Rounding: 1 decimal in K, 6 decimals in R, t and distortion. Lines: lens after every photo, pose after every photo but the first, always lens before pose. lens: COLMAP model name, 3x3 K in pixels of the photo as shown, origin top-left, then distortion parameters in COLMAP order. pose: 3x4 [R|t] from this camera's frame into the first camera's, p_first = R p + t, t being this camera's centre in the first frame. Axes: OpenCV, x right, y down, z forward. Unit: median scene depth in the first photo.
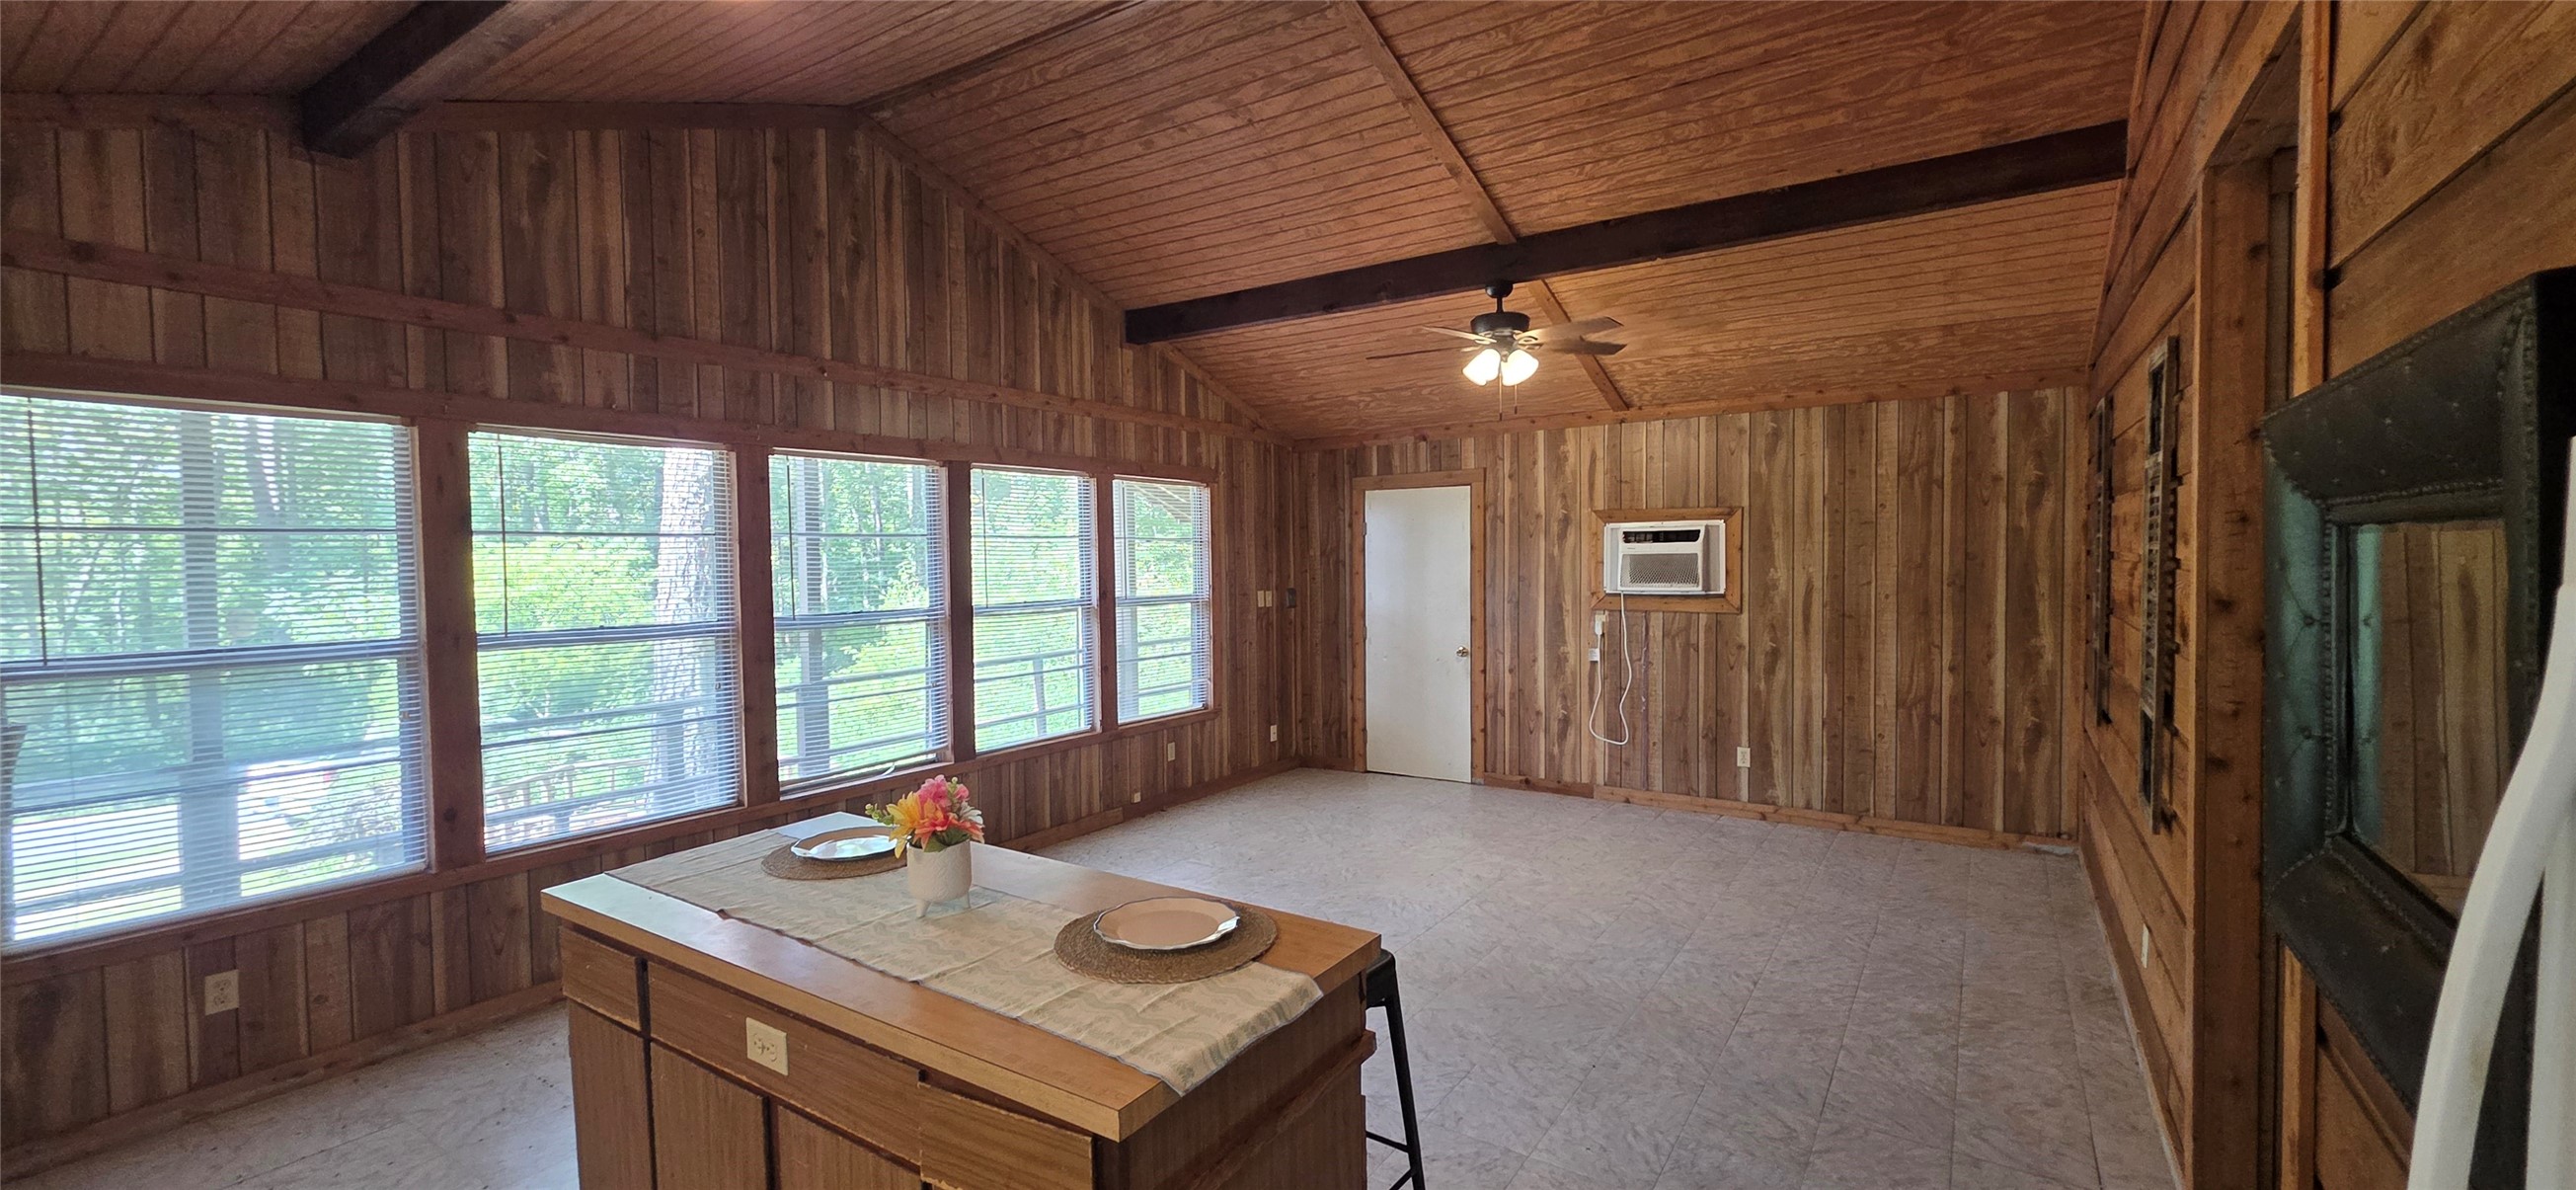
lens RADIAL K [[1026.5, 0, 1301.5], [0, 1026.5, 587.4], [0, 0, 1]] dist [0.003120, -0.000654]
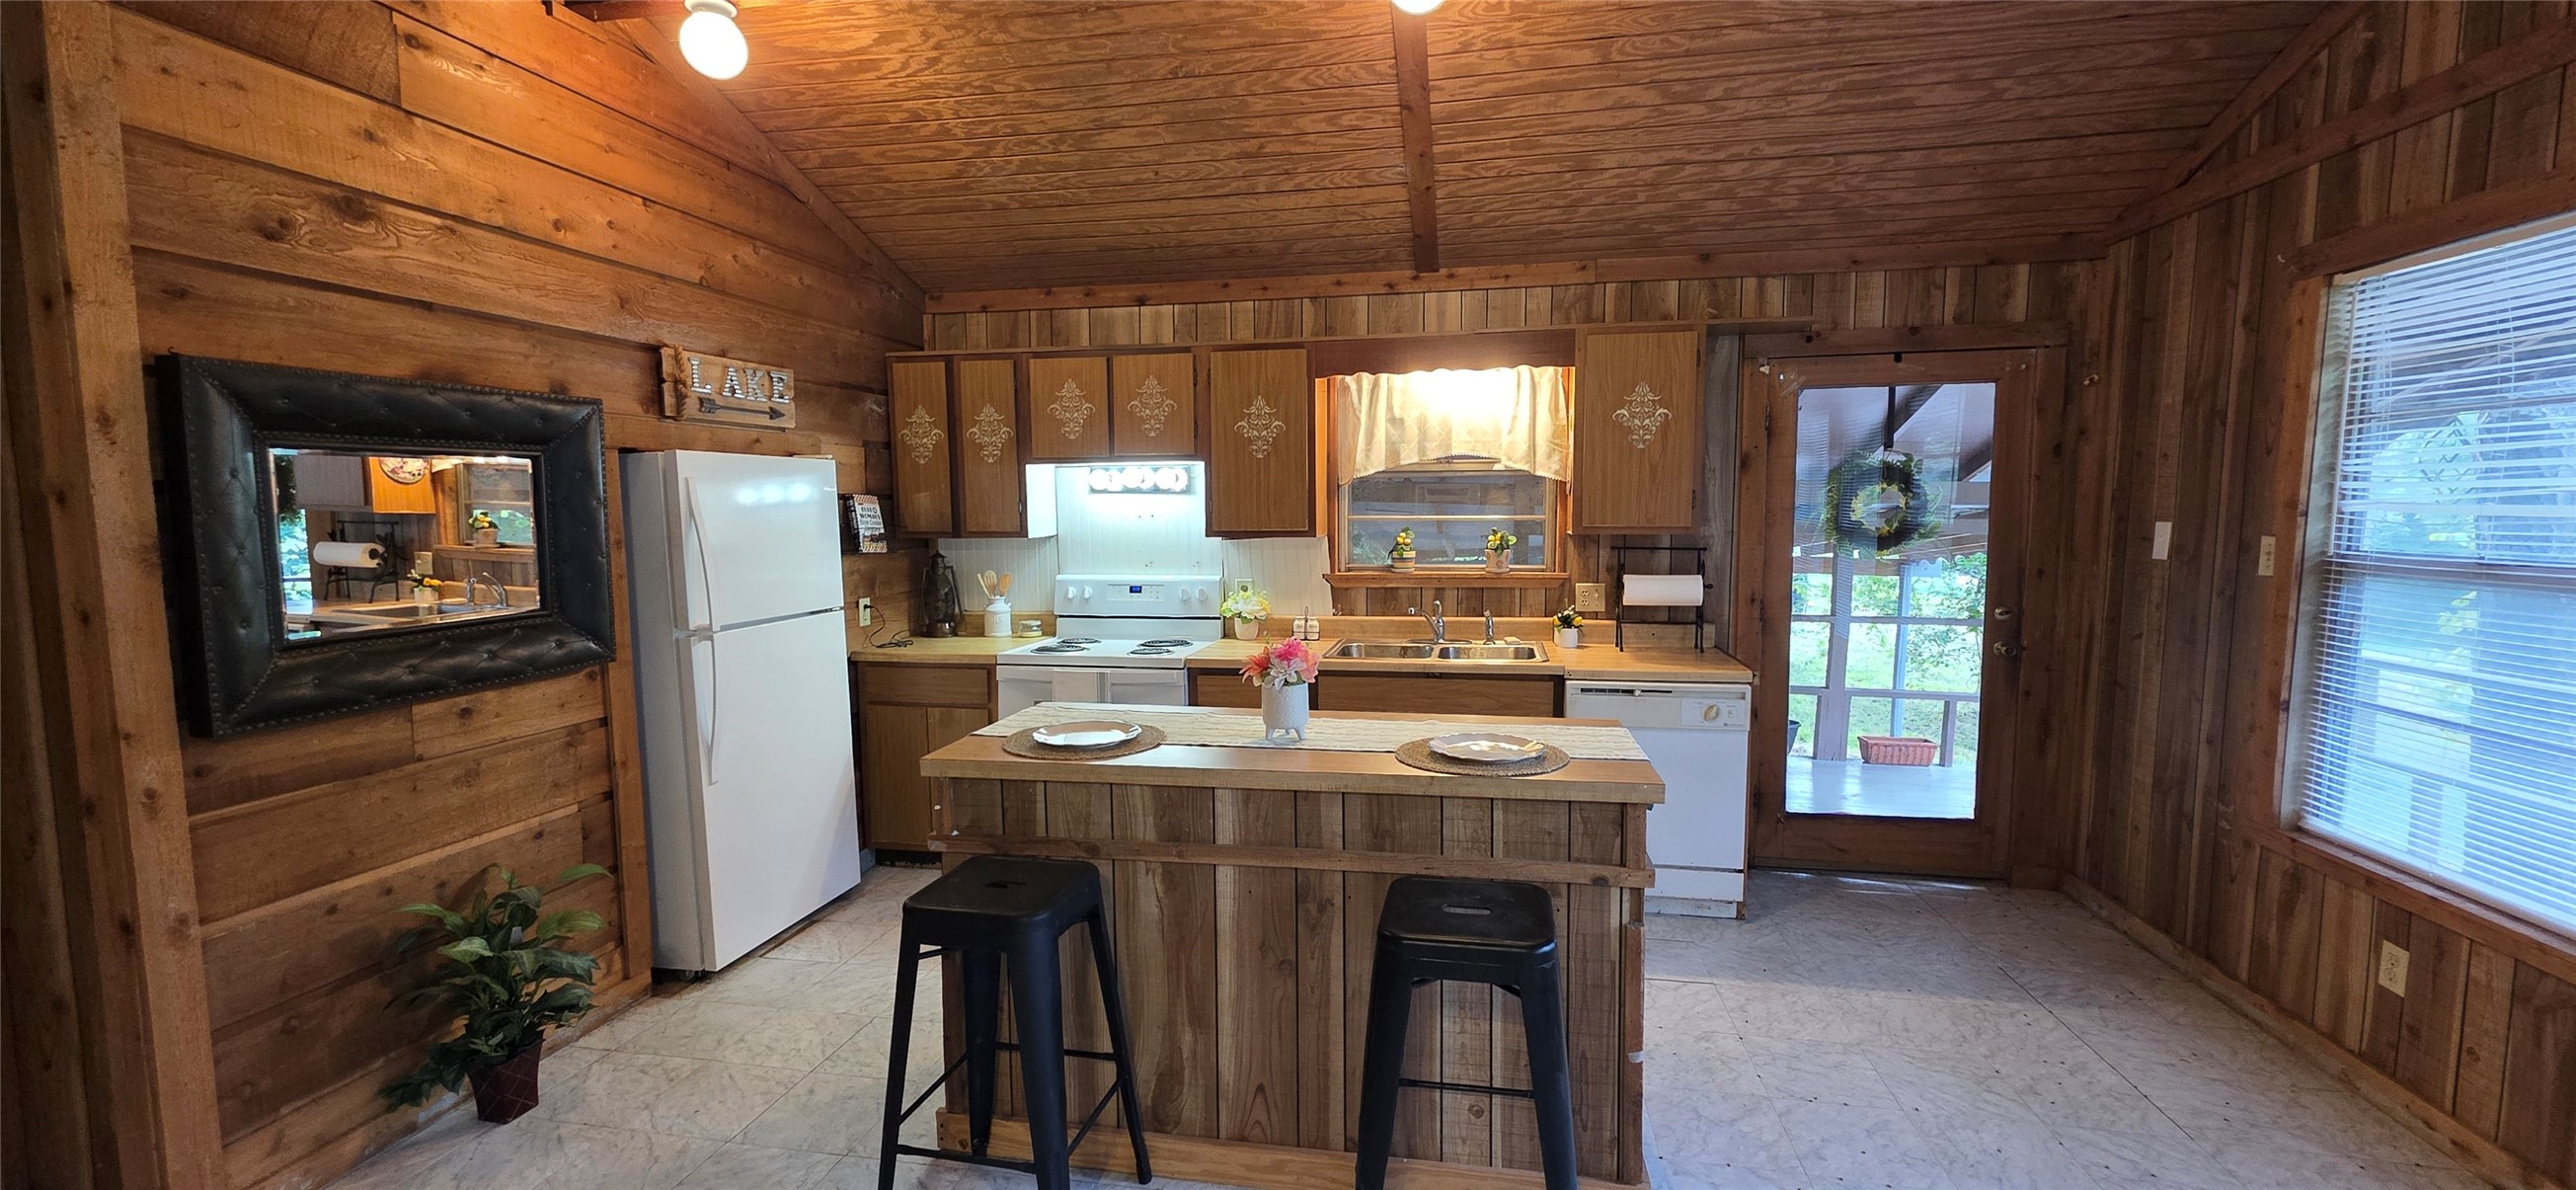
lens RADIAL K [[1026.5, 0, 1287.7], [0, 1026.5, 593.5], [0, 0, 1]] dist [0.003120, -0.000654]
pose [[-0.923066, 0.051963, -0.381115, 0.047513], [0.003838, 0.992028, 0.125962, -0.009606], [0.384622, 0.114809, -0.915907, 0.835762]]
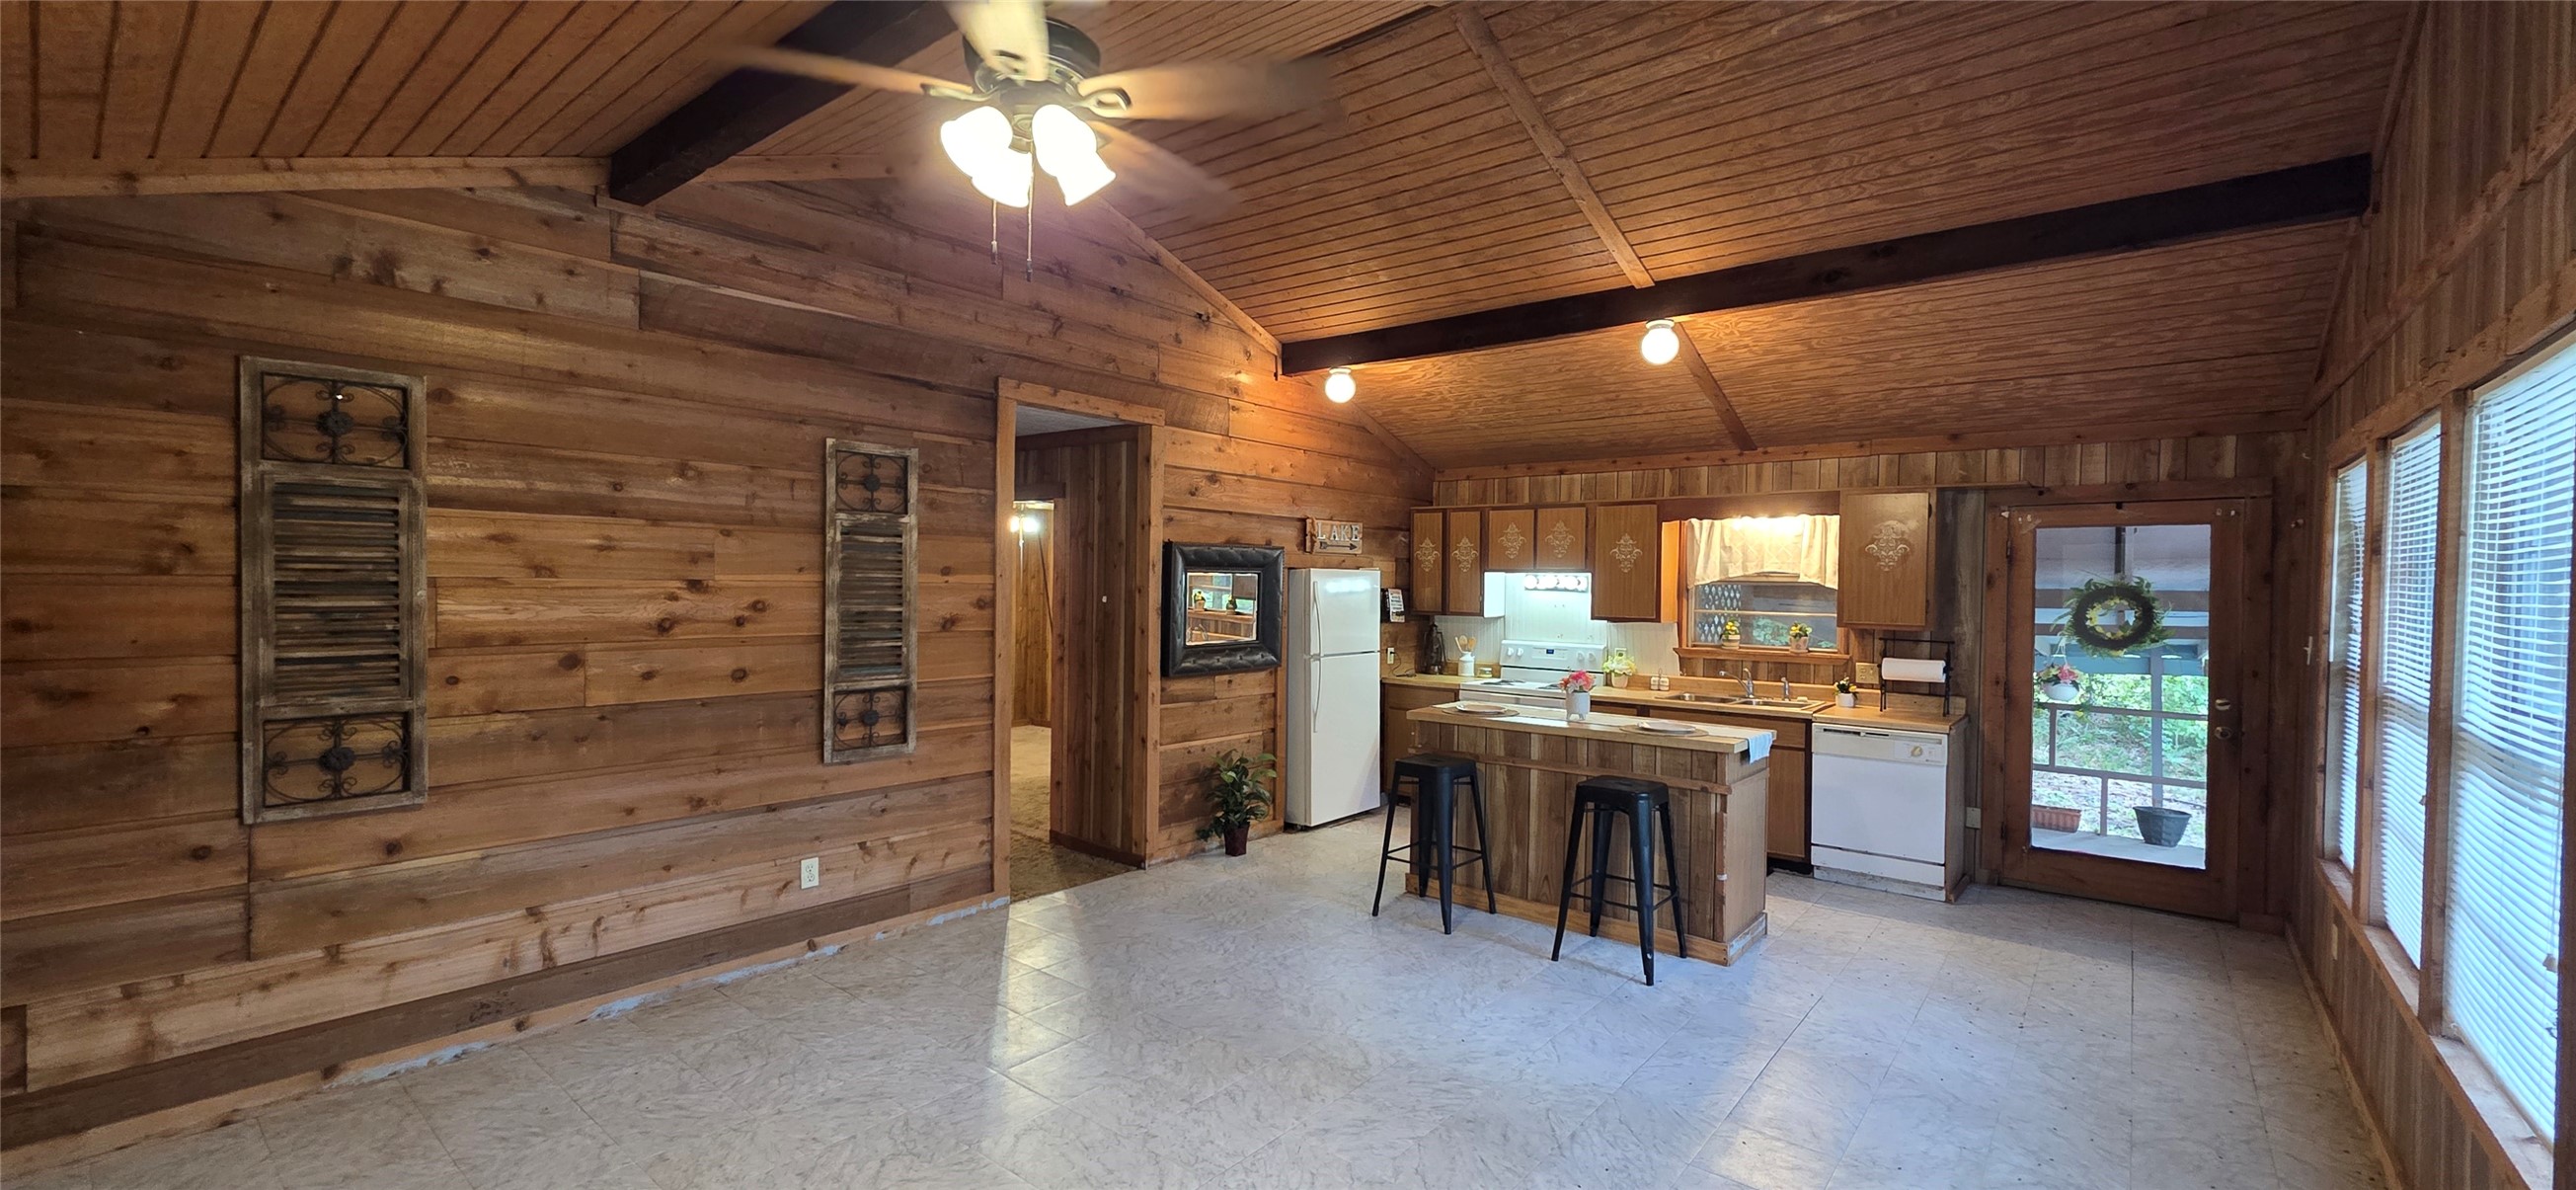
lens RADIAL K [[1026.5, 0, 1284.7], [0, 1026.5, 594.3], [0, 0, 1]] dist [0.003120, -0.000654]
pose [[-0.994029, -0.004109, 0.109042, 0.038420], [0.001137, 0.998846, 0.048007, -0.048648], [-0.109113, 0.047844, -0.992877, 1.409541]]
